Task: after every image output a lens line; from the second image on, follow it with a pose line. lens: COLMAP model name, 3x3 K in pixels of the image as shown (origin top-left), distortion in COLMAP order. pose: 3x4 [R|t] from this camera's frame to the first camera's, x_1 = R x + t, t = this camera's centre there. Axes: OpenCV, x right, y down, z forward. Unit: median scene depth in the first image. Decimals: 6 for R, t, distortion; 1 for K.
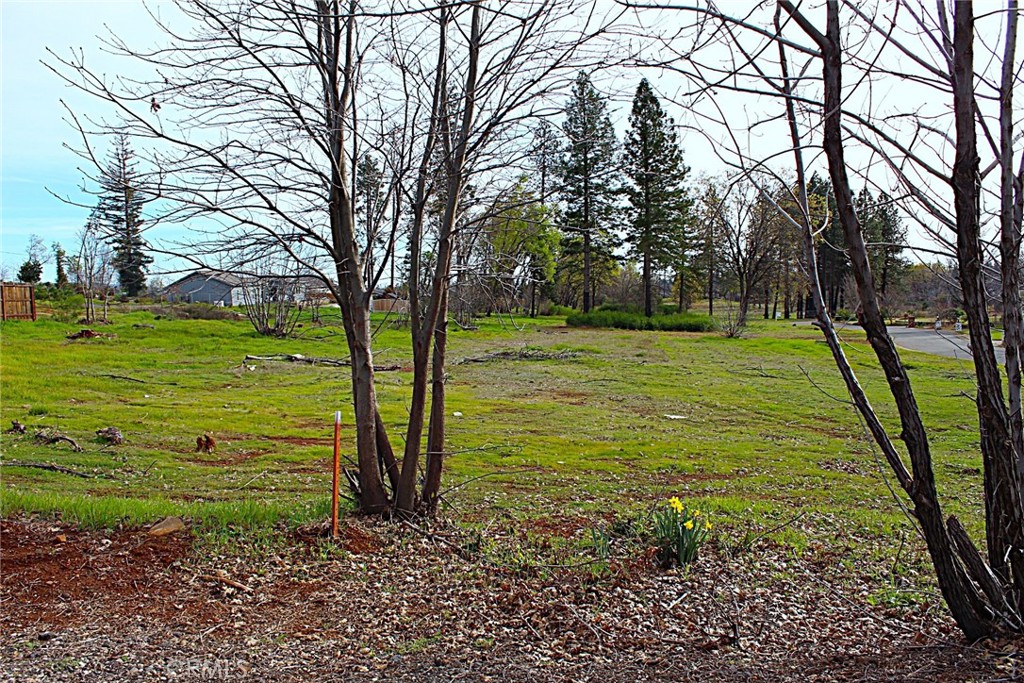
lens RADIAL K [[859.2, 0, 497.3], [0, 859.2, 340.5], [0, 0, 1]] dist [-0.172222, 0.150294]
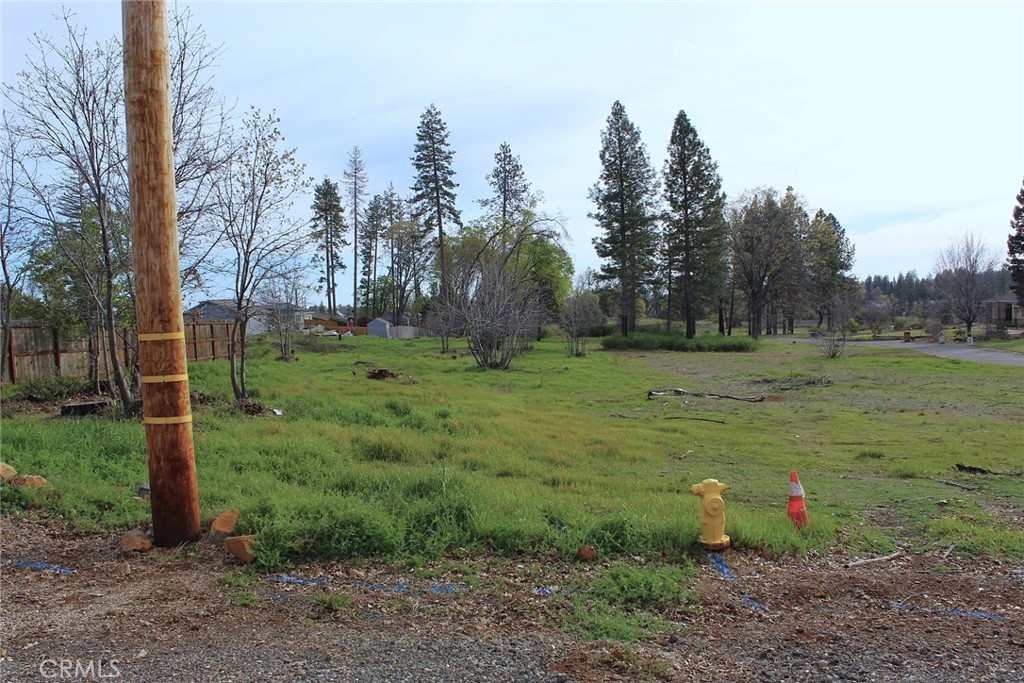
lens RADIAL K [[859.2, 0, 497.3], [0, 859.2, 340.5], [0, 0, 1]] dist [-0.172222, 0.150294]
pose [[0.991820, -0.022487, 0.125646, -0.098462], [0.025464, 0.999431, -0.022133, -0.004331], [-0.125077, 0.025151, 0.991828, -0.000160]]
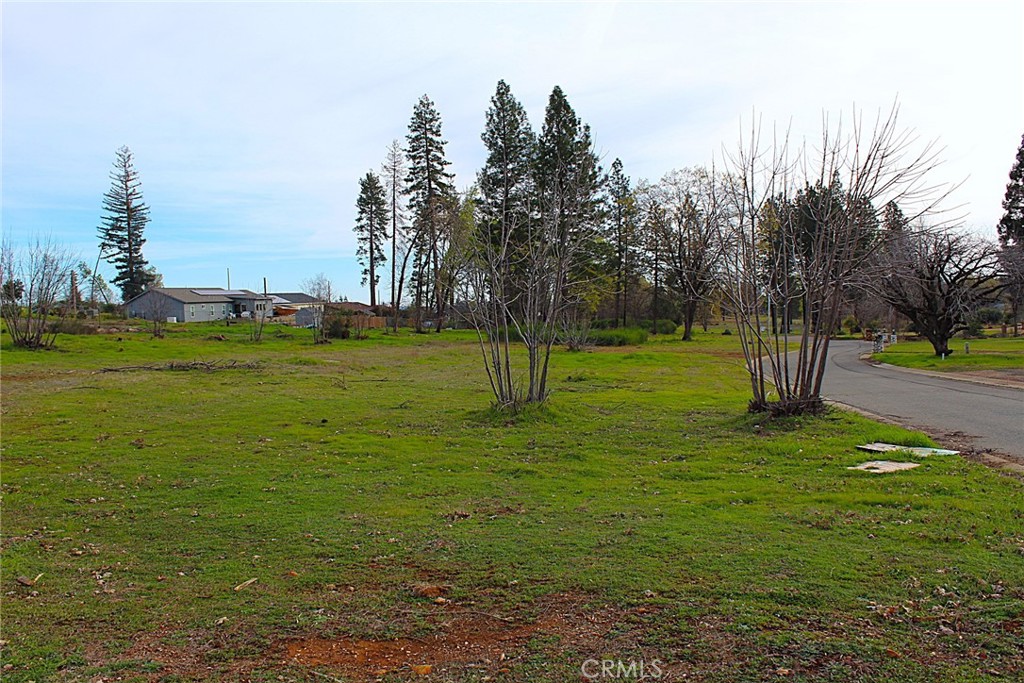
lens RADIAL K [[859.2, 0, 497.3], [0, 859.2, 340.5], [0, 0, 1]] dist [-0.172222, 0.150294]
pose [[0.996381, -0.001653, -0.084988, 0.097024], [-0.000129, 0.999780, -0.020953, 0.001464], [0.085004, 0.020888, 0.996162, 0.014704]]
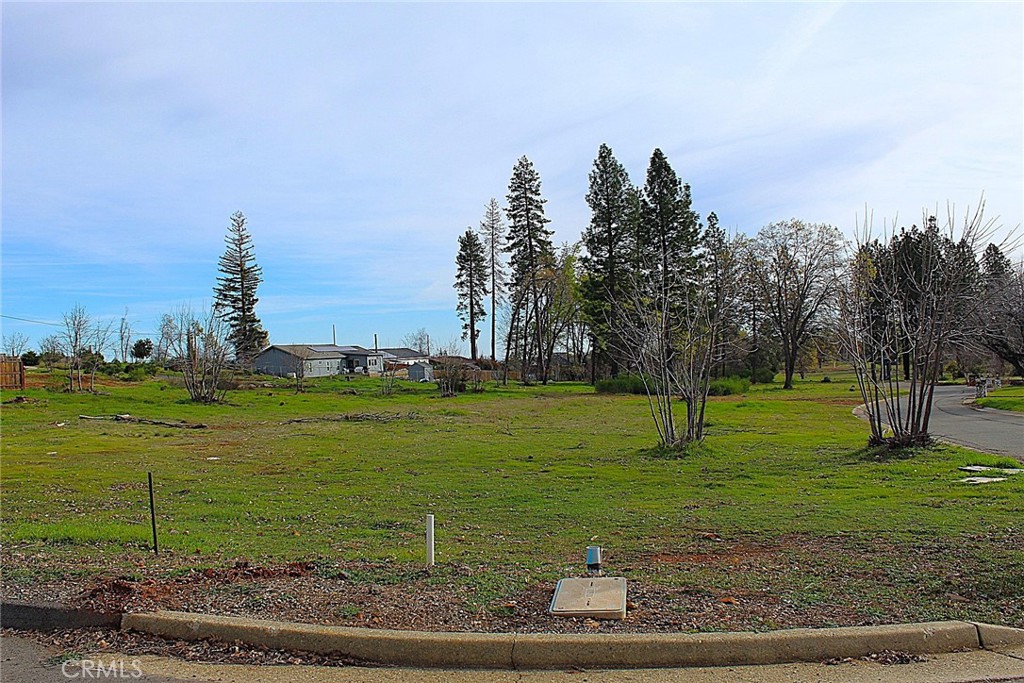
lens RADIAL K [[859.2, 0, 497.3], [0, 859.2, 340.5], [0, 0, 1]] dist [-0.172222, 0.150294]
pose [[0.981920, -0.024179, -0.187748, 0.088136], [0.008937, 0.996624, -0.081609, 0.001832], [0.189087, 0.078456, 0.978821, -0.013646]]
